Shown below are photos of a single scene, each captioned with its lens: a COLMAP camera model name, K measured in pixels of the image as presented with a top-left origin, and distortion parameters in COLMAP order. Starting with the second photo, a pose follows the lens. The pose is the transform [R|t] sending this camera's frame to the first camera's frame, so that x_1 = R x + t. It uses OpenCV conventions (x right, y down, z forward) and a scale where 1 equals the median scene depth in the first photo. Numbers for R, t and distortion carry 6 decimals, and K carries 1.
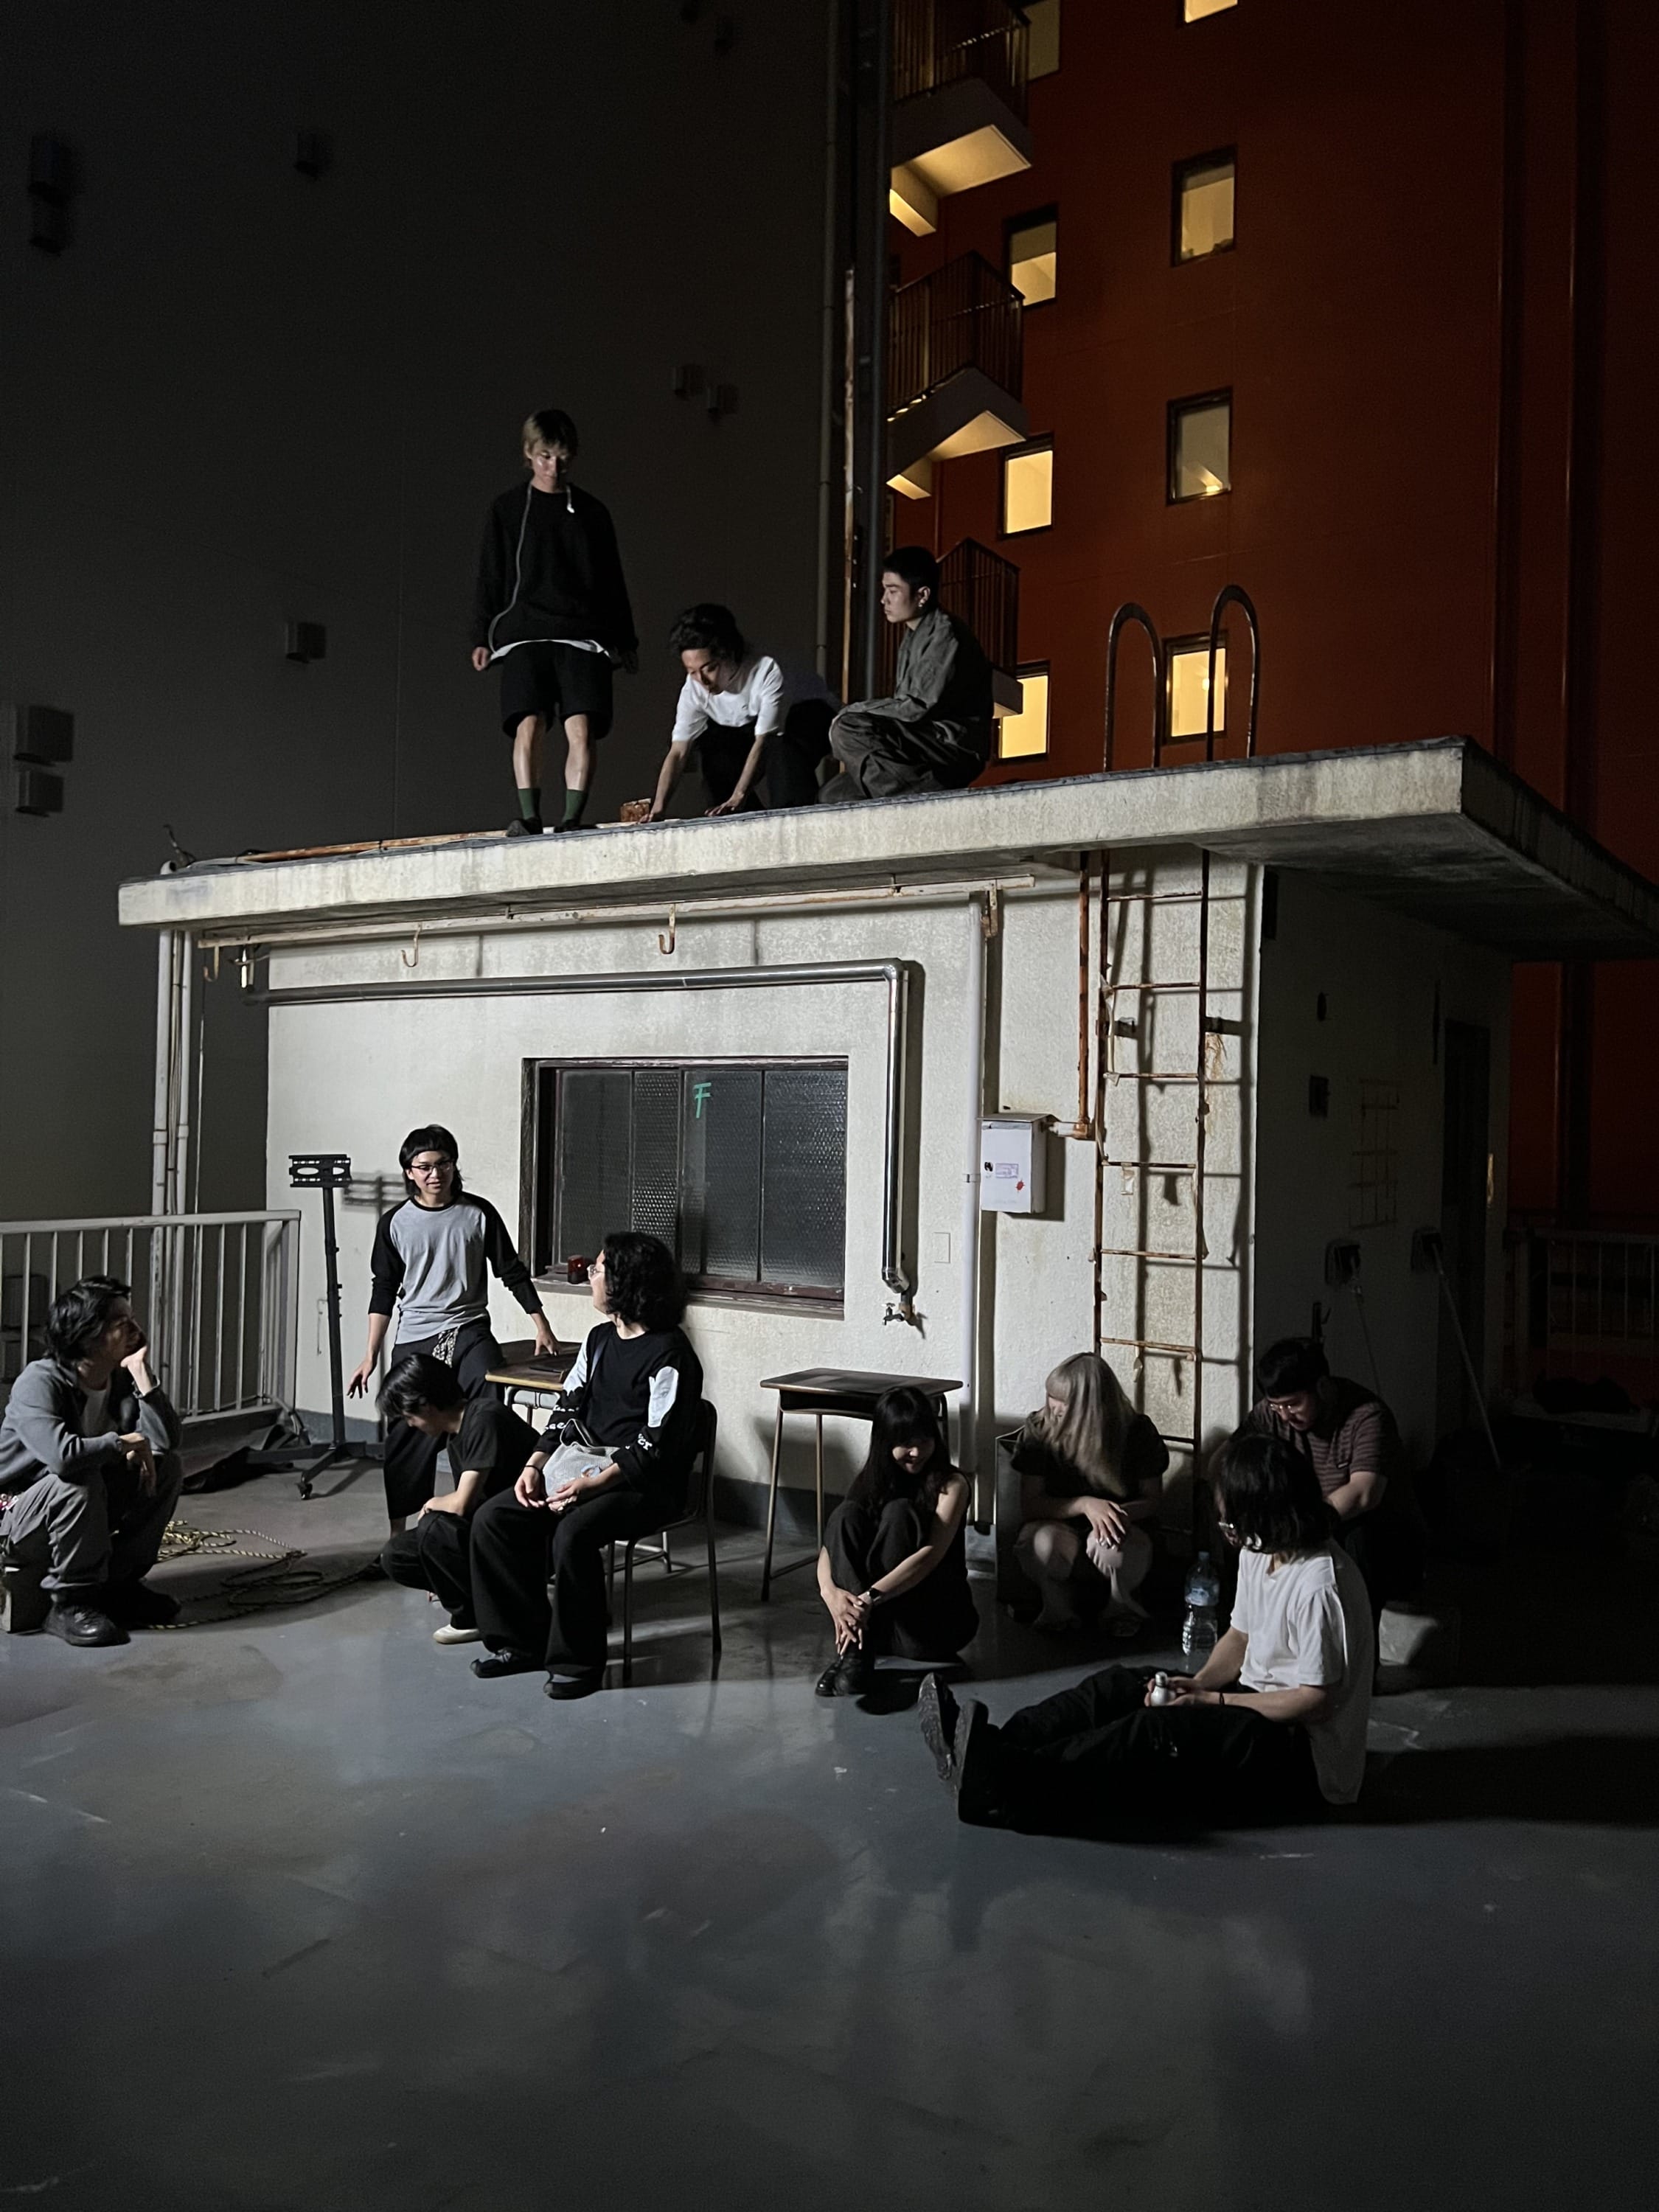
lens RADIAL K [[1678.7, 0, 821.8], [0, 1678.7, 1112.1], [0, 0, 1]] dist [0.135104, -0.253906]
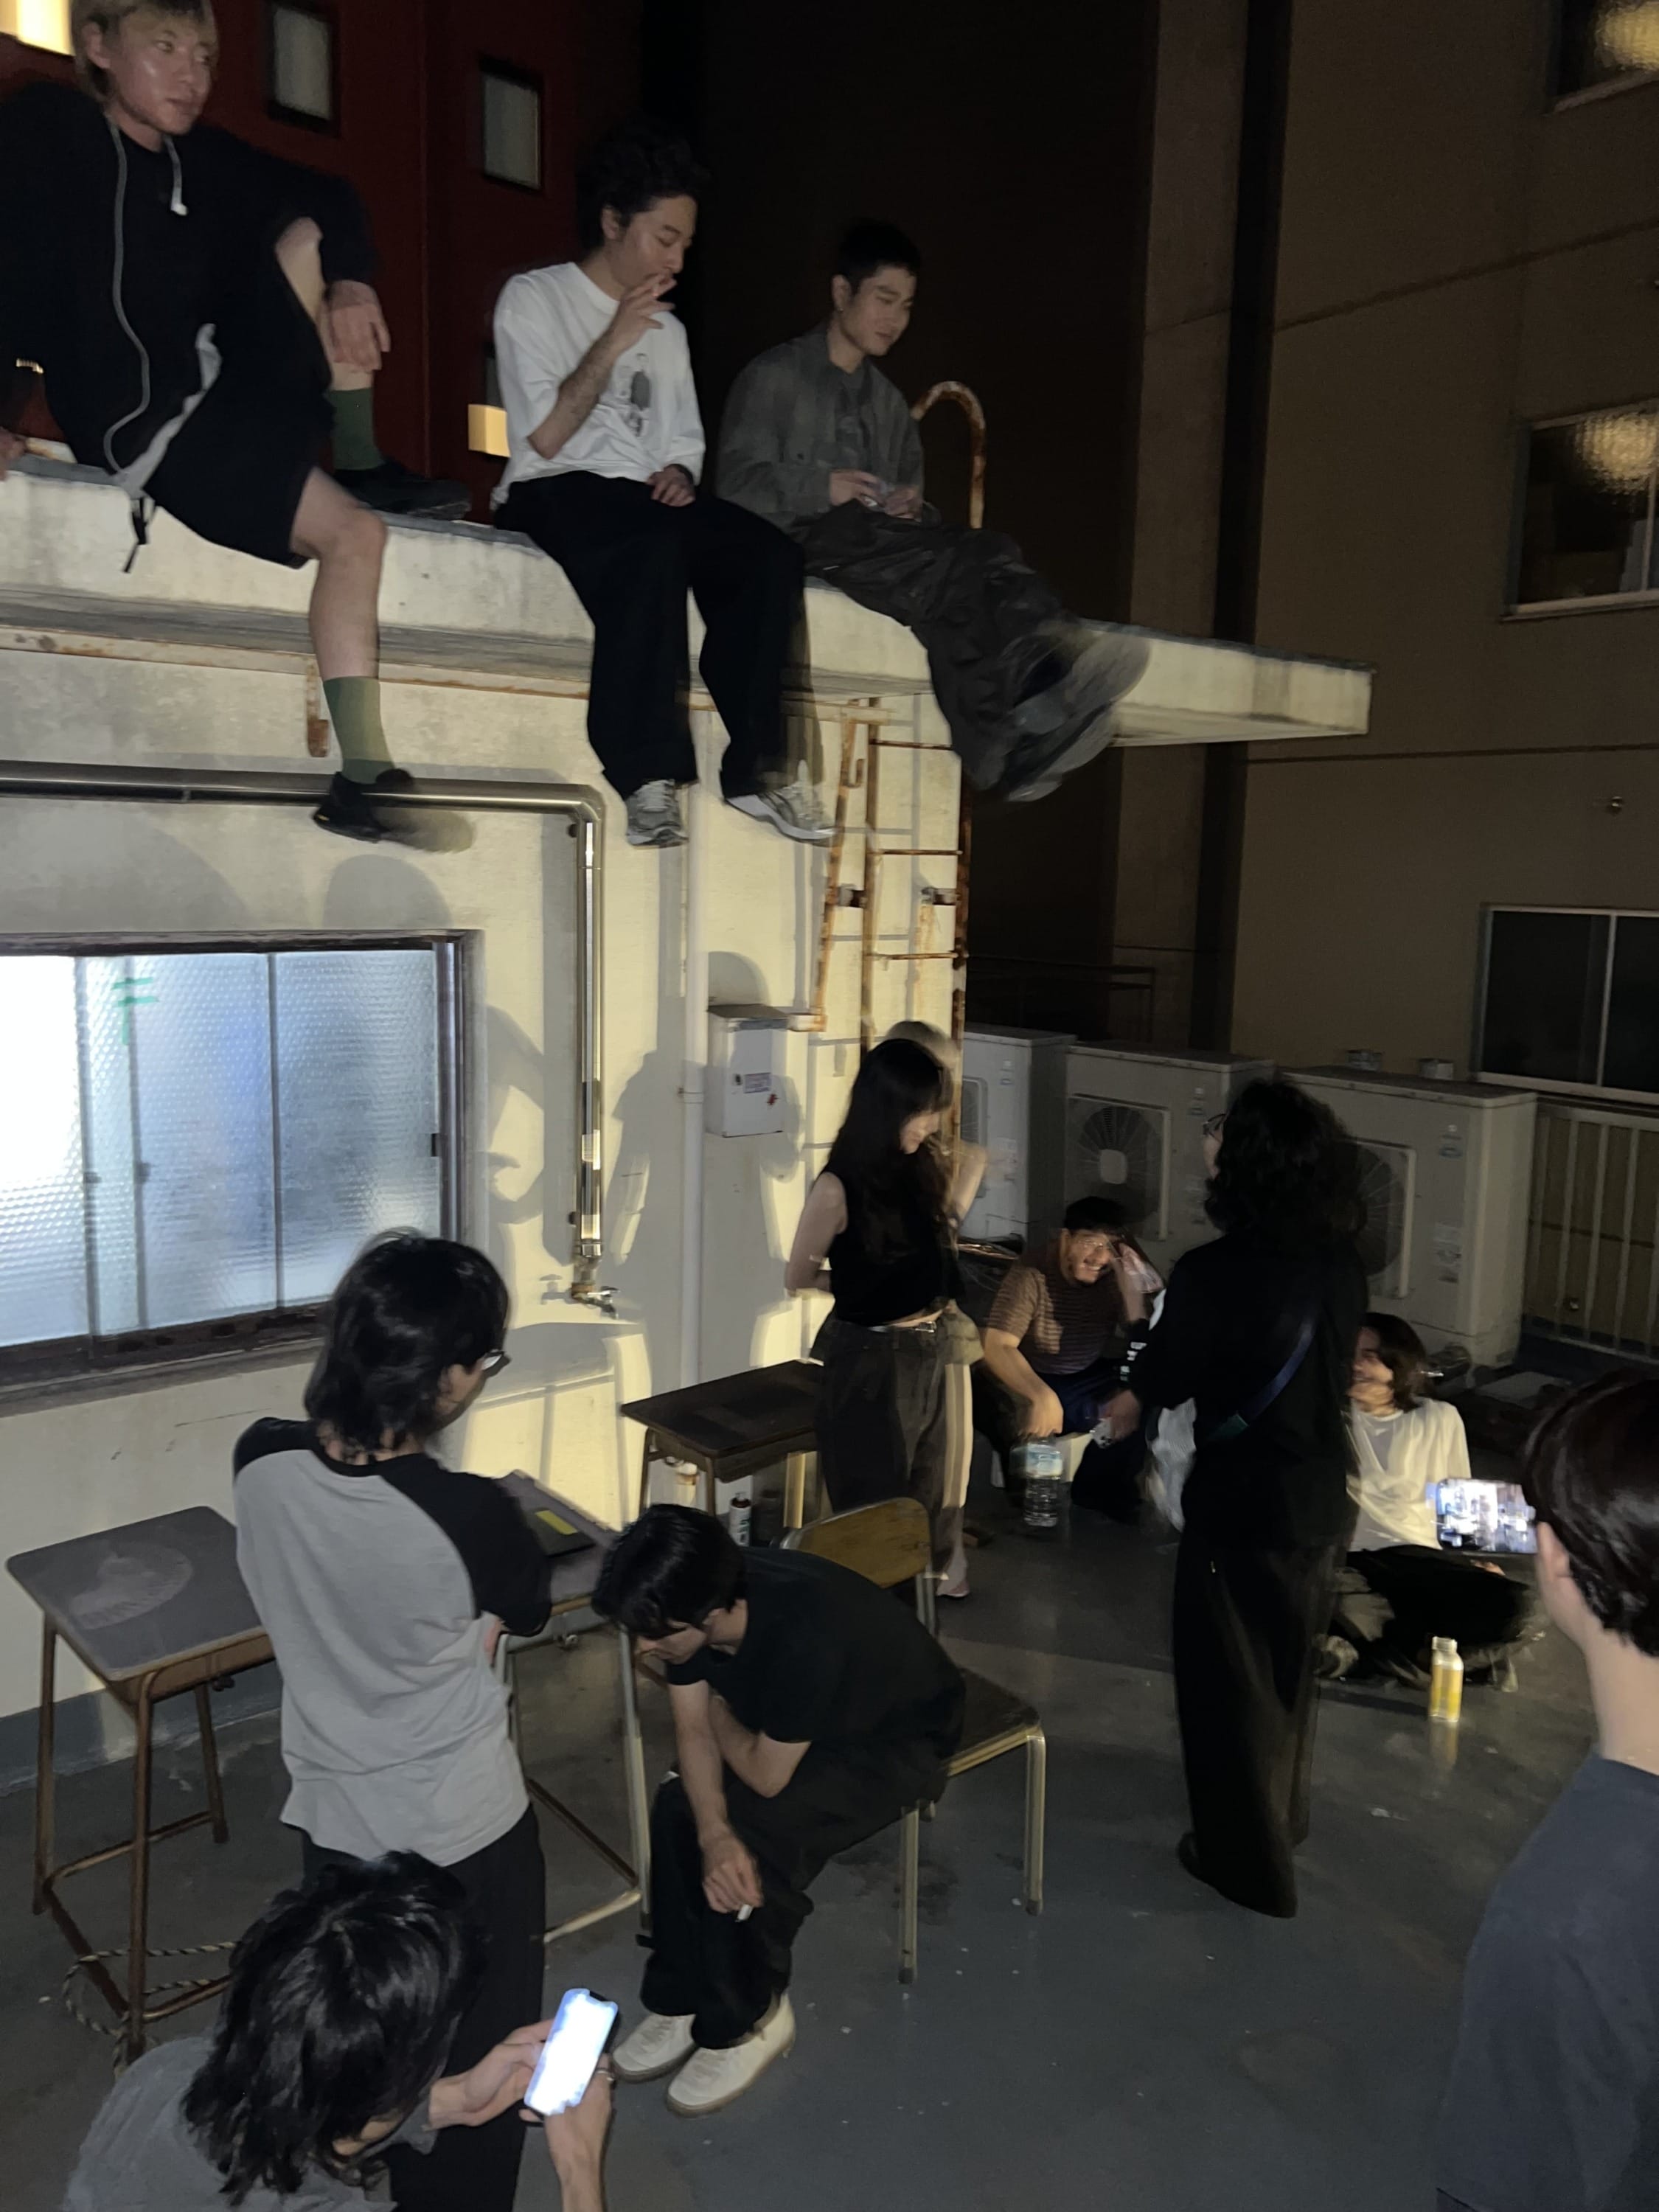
lens RADIAL K [[1687.8, 0, 808.7], [0, 1687.8, 1088.2], [0, 0, 1]] dist [0.057223, -0.079937]
pose [[0.303603, -0.143751, 0.941892, -0.579843], [-0.020572, 0.987334, 0.157317, -0.080266], [-0.952576, -0.067139, 0.296801, 0.708348]]
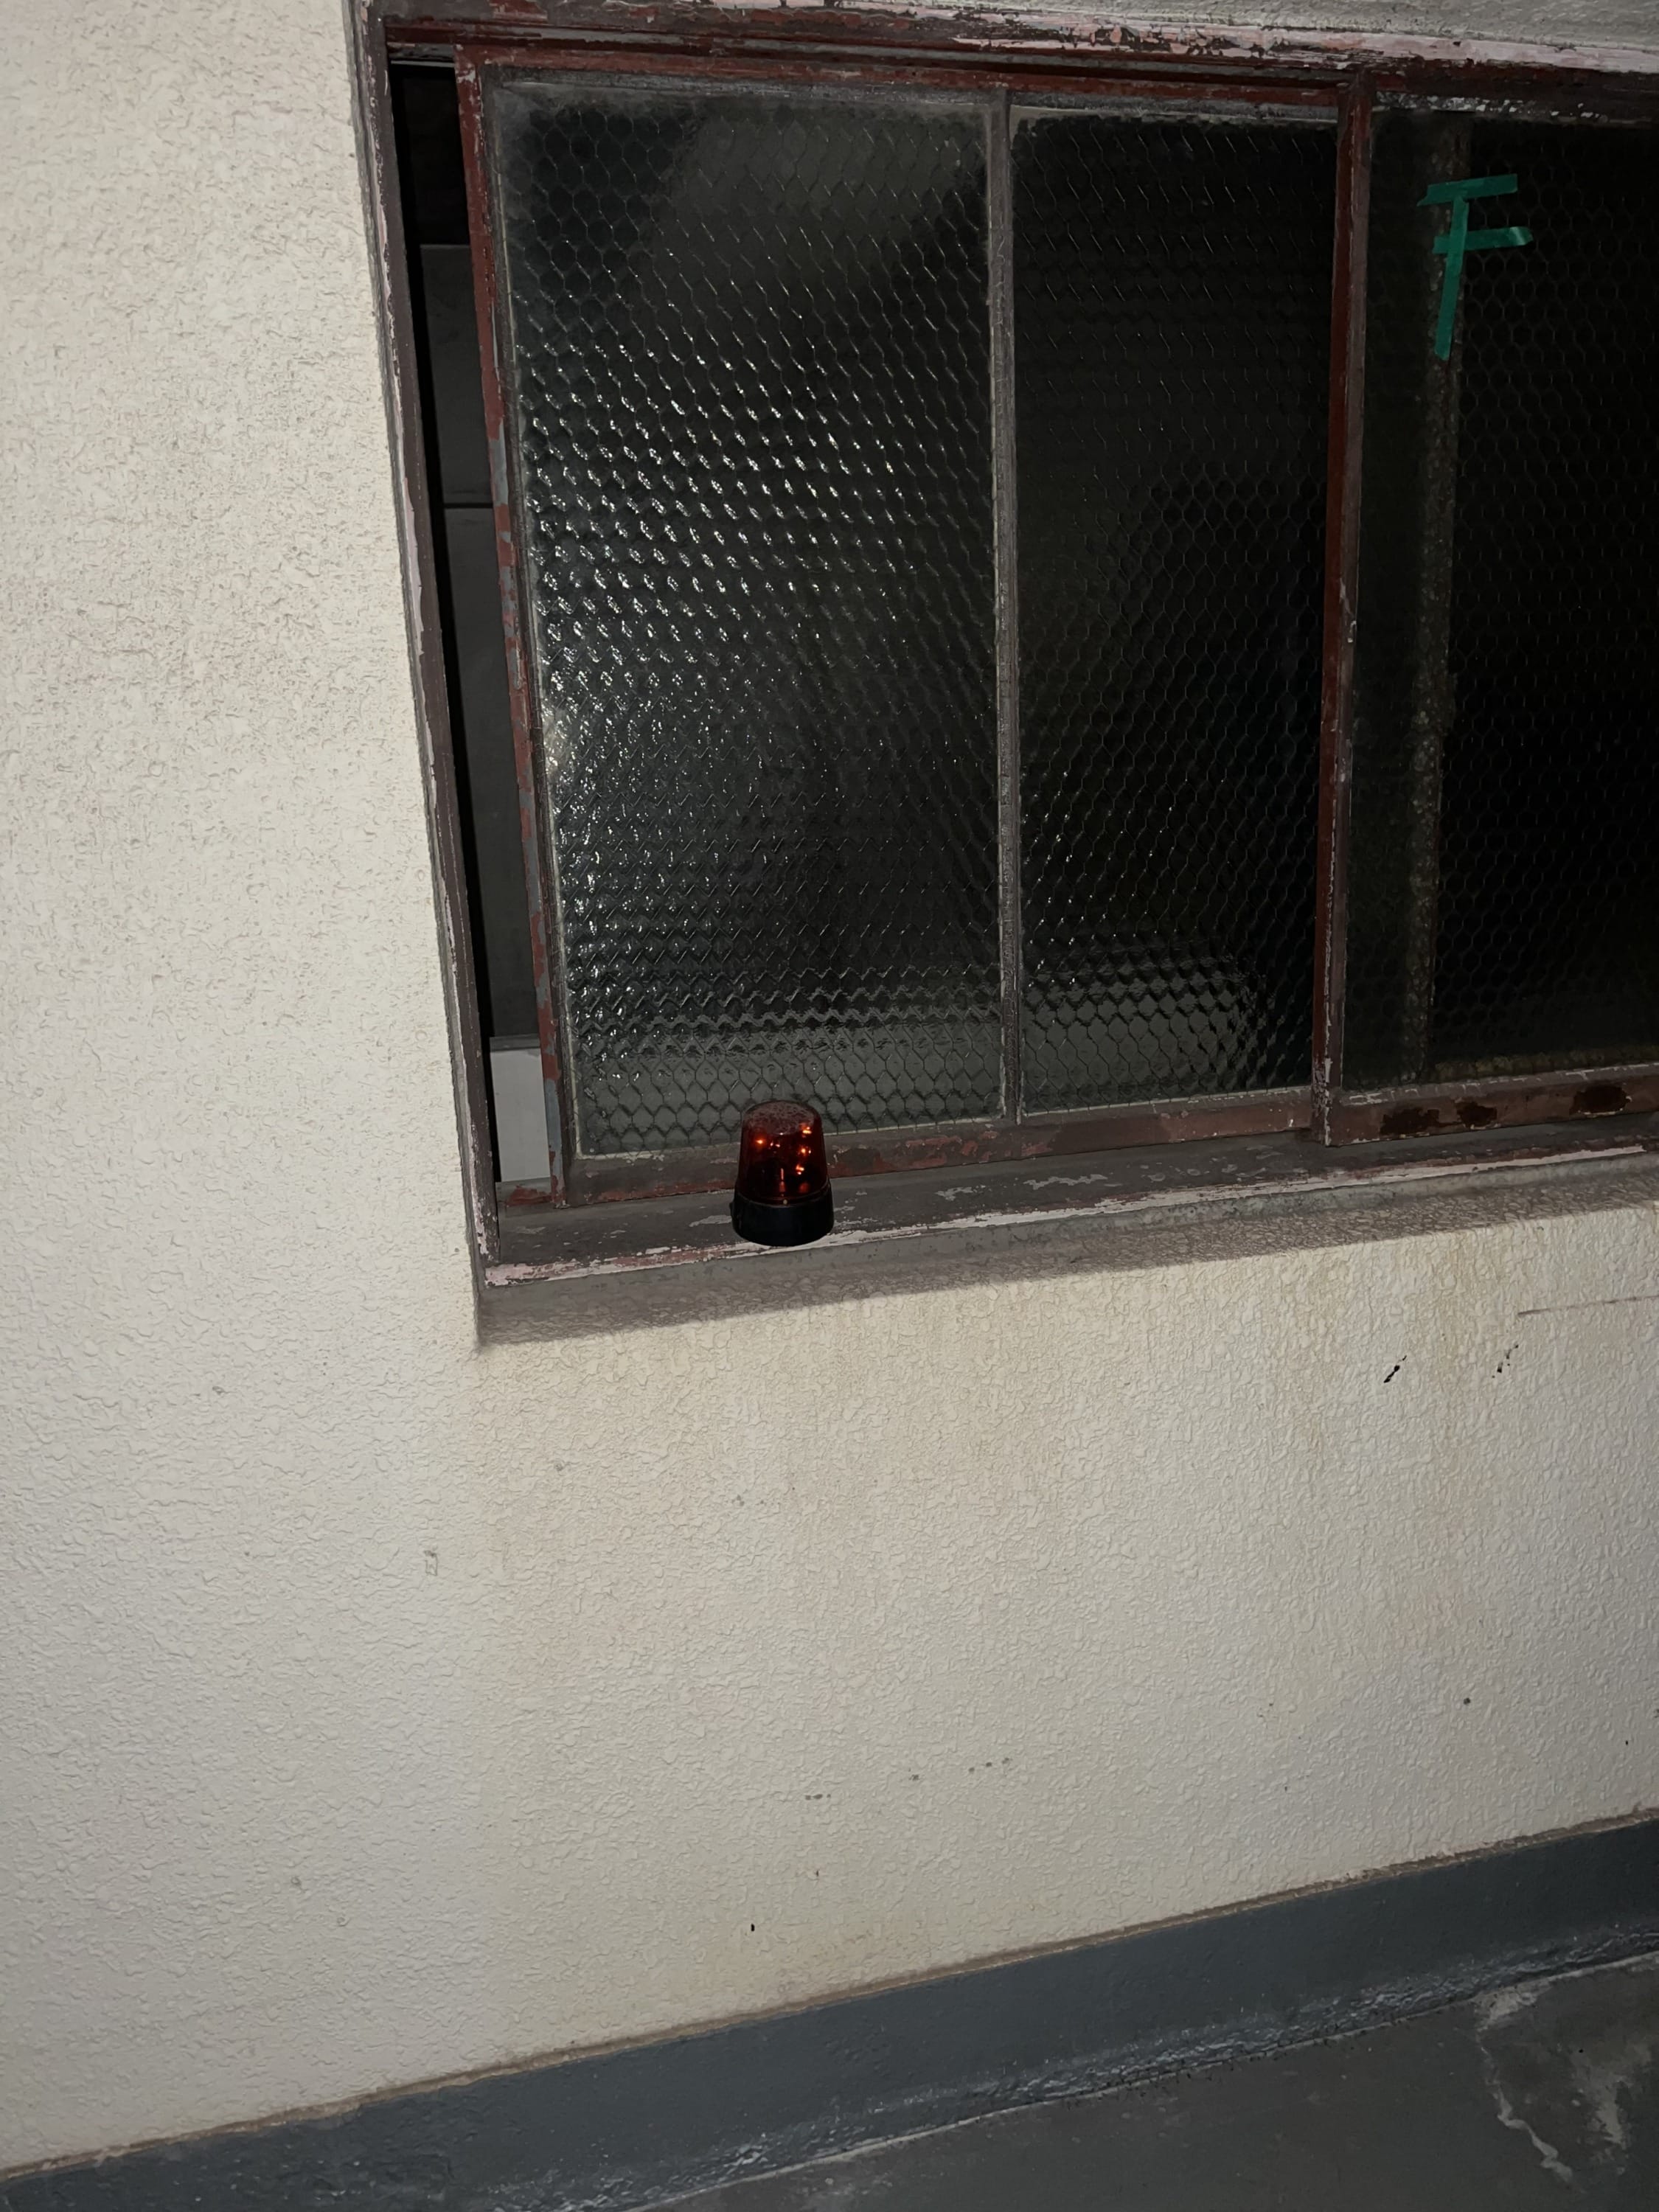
lens RADIAL K [[1697.5, 0, 820.9], [0, 1697.5, 1105.9], [0, 0, 1]] dist [0.041281, -0.045920]
pose [[0.668445, -0.206957, 0.714388, -0.335337], [0.047194, 0.970373, 0.236956, 0.045025], [-0.742263, -0.124677, 0.658409, 1.013198]]
